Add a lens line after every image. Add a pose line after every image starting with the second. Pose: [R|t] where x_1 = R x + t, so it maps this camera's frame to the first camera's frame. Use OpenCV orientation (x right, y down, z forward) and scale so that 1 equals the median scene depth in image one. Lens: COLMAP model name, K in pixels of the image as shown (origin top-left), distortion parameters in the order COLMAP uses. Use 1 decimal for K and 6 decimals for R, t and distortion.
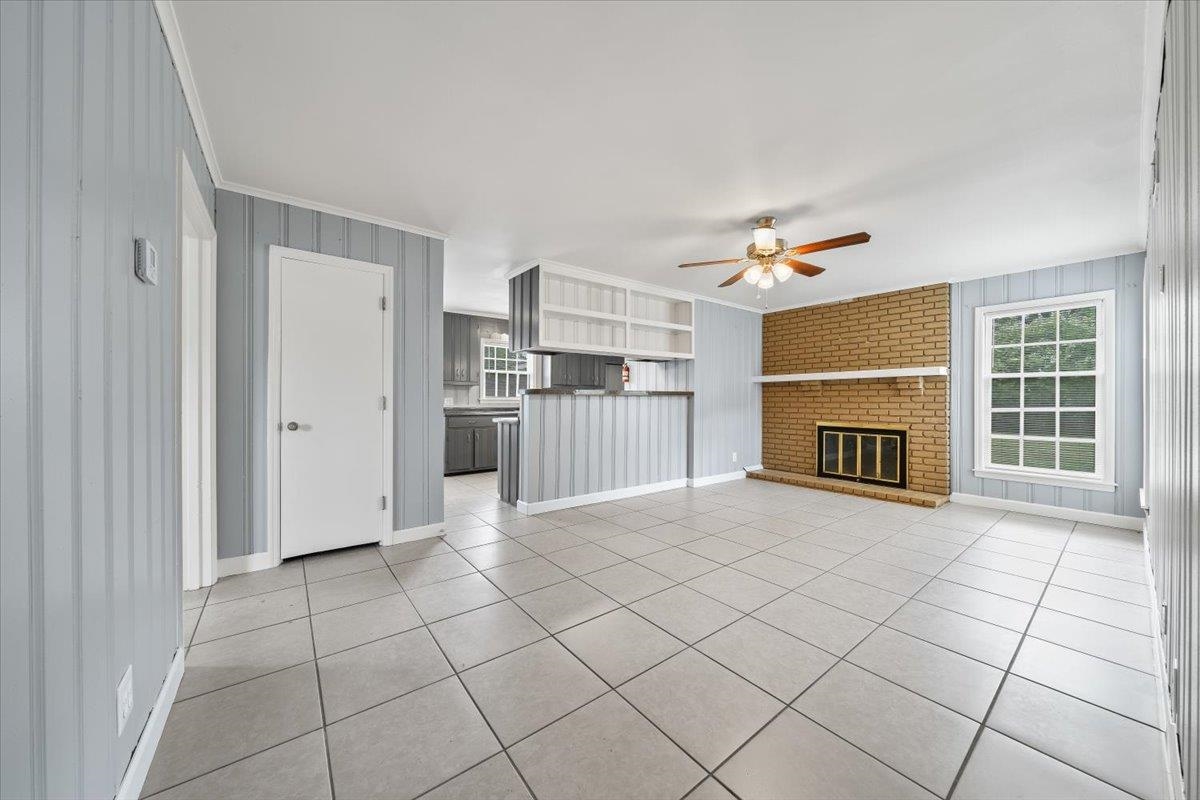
lens RADIAL K [[415.2, 0, 594.6], [0, 415.2, 397.4], [0, 0, 1]] dist [-0.001344, 0.000029]
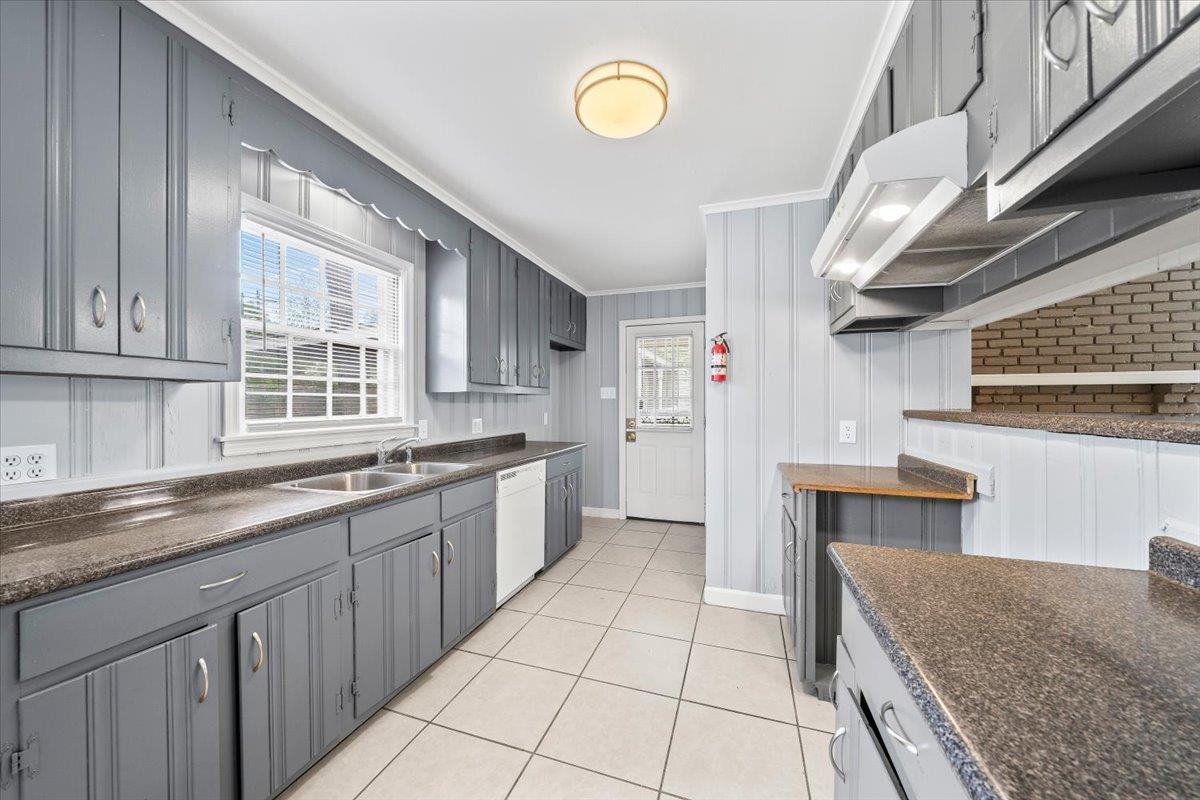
lens RADIAL K [[428.4, 0, 593.0], [0, 428.4, 402.1], [0, 0, 1]] dist [-0.008058, -0.000282]
pose [[0.833702, -0.002028, 0.552212, -0.300445], [-0.001077, 0.999985, 0.005299, -0.022314], [-0.552214, -0.005013, 0.833687, 0.865310]]
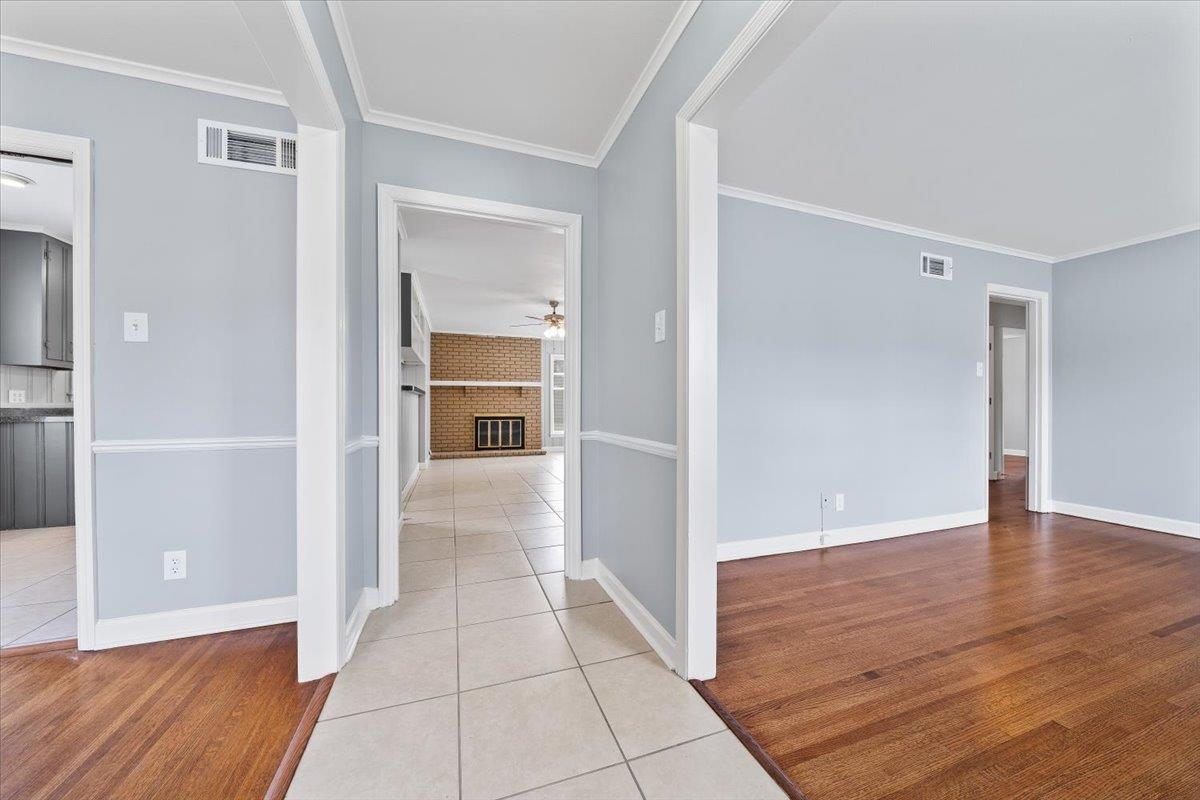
lens RADIAL K [[411.5, 0, 597.0], [0, 411.5, 404.2], [0, 0, 1]] dist [-0.005922, 0.000218]
pose [[0.302754, -0.000835, 0.953068, -0.775674], [-0.007972, 0.999962, 0.003409, 0.016230], [-0.953035, -0.008630, 0.302736, 0.147264]]
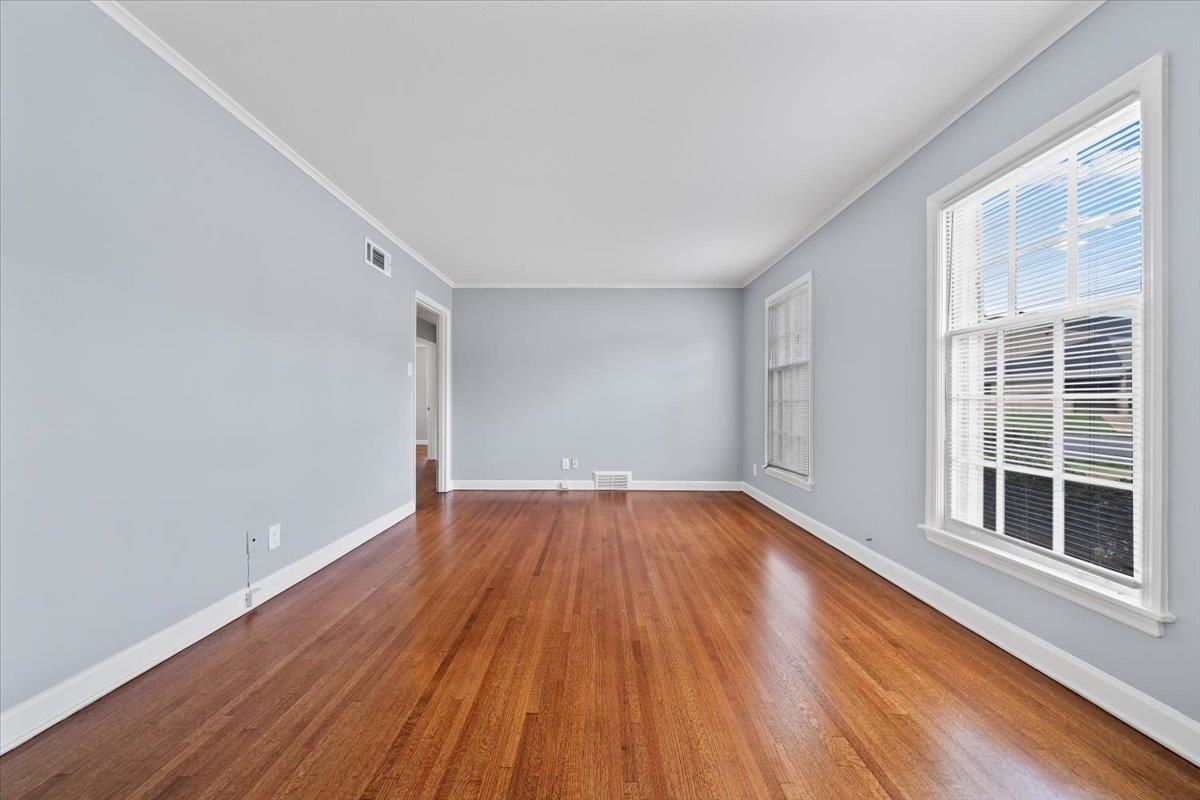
lens RADIAL K [[423.9, 0, 593.9], [0, 423.9, 402.9], [0, 0, 1]] dist [-0.003403, -0.000120]
pose [[-0.791842, -0.003194, 0.610718, -0.647733], [-0.007225, 0.999965, -0.004139, 0.015600], [-0.610684, -0.007690, -0.791837, 0.140146]]
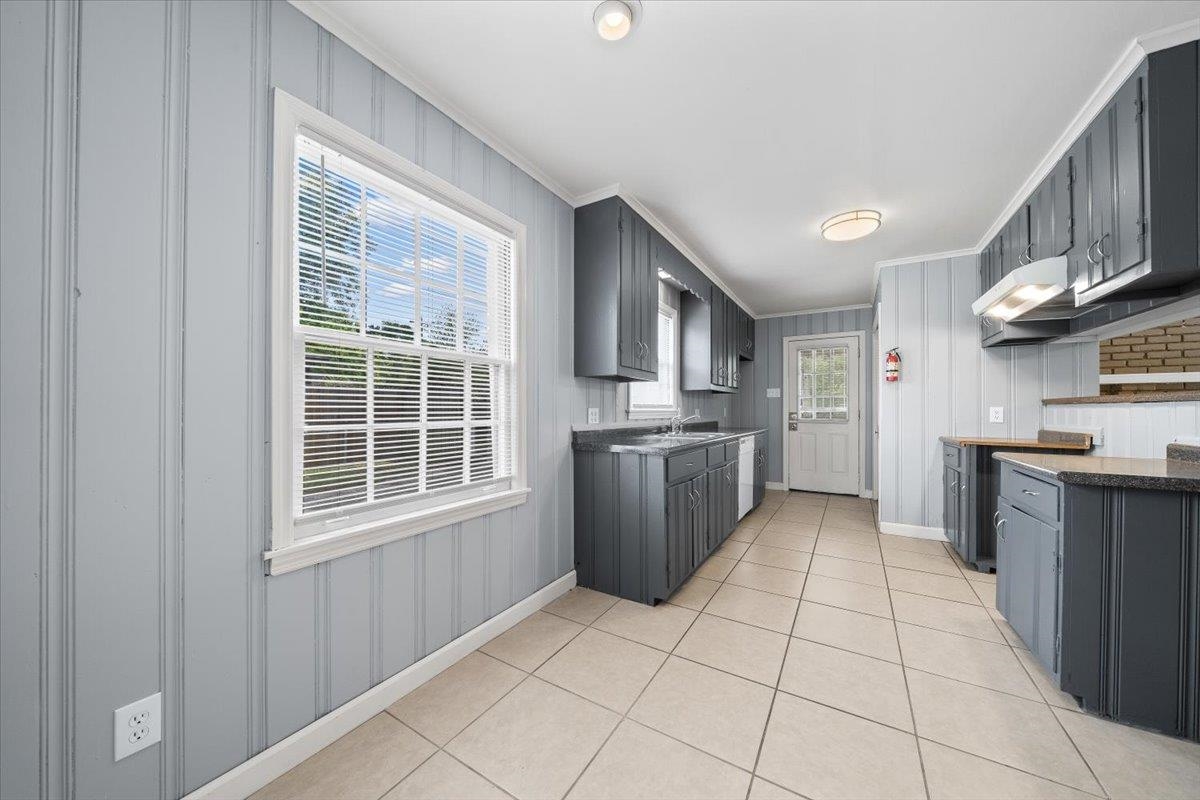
lens RADIAL K [[411.5, 0, 597.0], [0, 411.5, 404.2], [0, 0, 1]] dist [-0.005922, 0.000218]
pose [[0.933509, 0.004982, 0.358520, -0.624483], [-0.003726, 0.999984, -0.004196, 0.000514], [-0.358536, 0.002581, 0.933512, 0.726547]]
